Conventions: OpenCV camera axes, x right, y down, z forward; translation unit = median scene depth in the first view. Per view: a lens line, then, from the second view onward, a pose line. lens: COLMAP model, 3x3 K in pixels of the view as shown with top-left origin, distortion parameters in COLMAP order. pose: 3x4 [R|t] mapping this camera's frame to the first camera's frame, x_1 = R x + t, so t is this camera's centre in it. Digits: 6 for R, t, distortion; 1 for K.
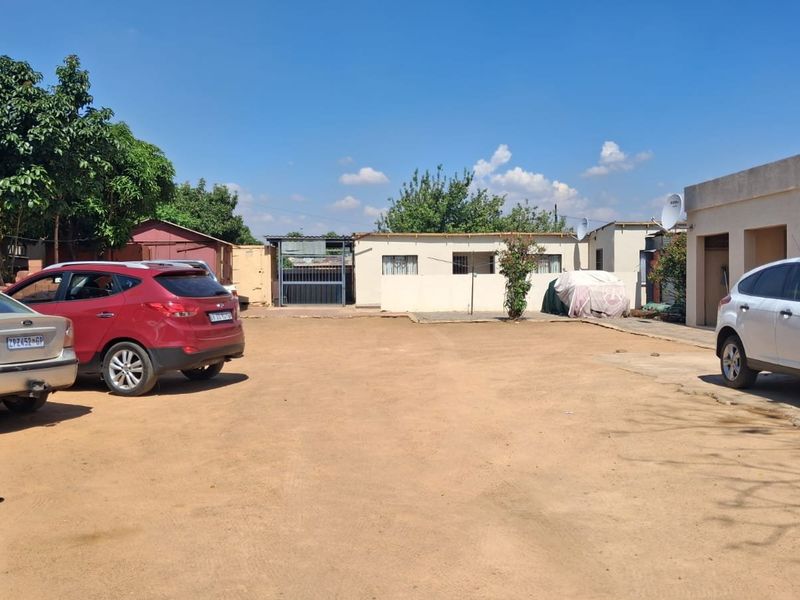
lens RADIAL K [[825.4, 0, 405.6], [0, 825.4, 301.7], [0, 0, 1]] dist [0.214969, -0.591012]
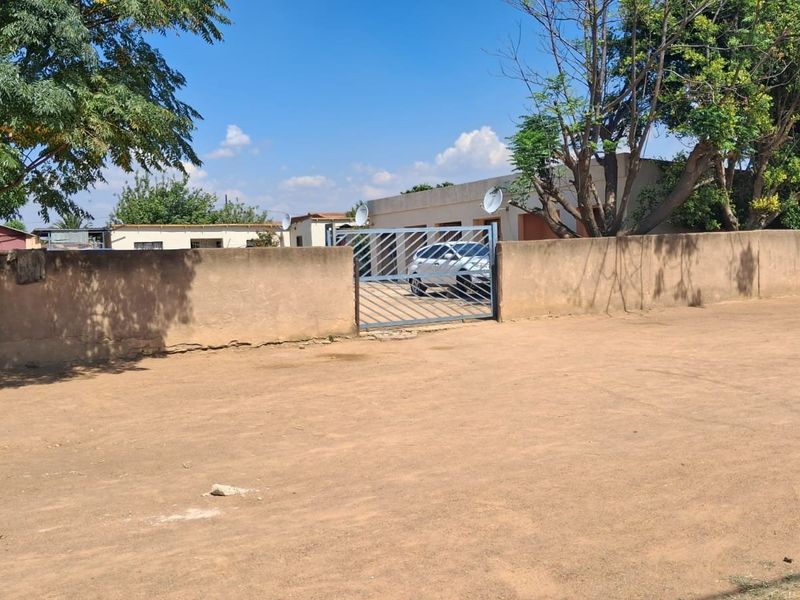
lens RADIAL K [[827.3, 0, 411.2], [0, 827.3, 289.3], [0, 0, 1]] dist [0.217213, -0.612367]
pose [[0.904844, -0.041538, 0.423712, -0.196558], [0.039204, 0.999130, 0.014229, 0.014663], [-0.423935, 0.003736, 0.905685, -0.357385]]
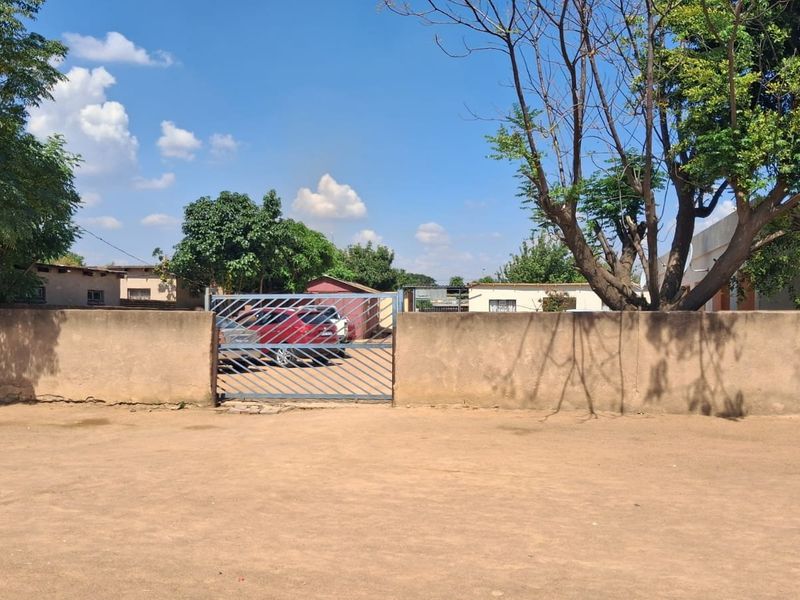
lens RADIAL K [[825.4, 0, 405.6], [0, 825.4, 301.7], [0, 0, 1]] dist [0.214969, -0.591012]
pose [[0.971669, 0.009472, -0.236154, 0.159724], [-0.020258, 0.998857, -0.043289, 0.008305], [0.235474, 0.046847, 0.970751, -0.340702]]
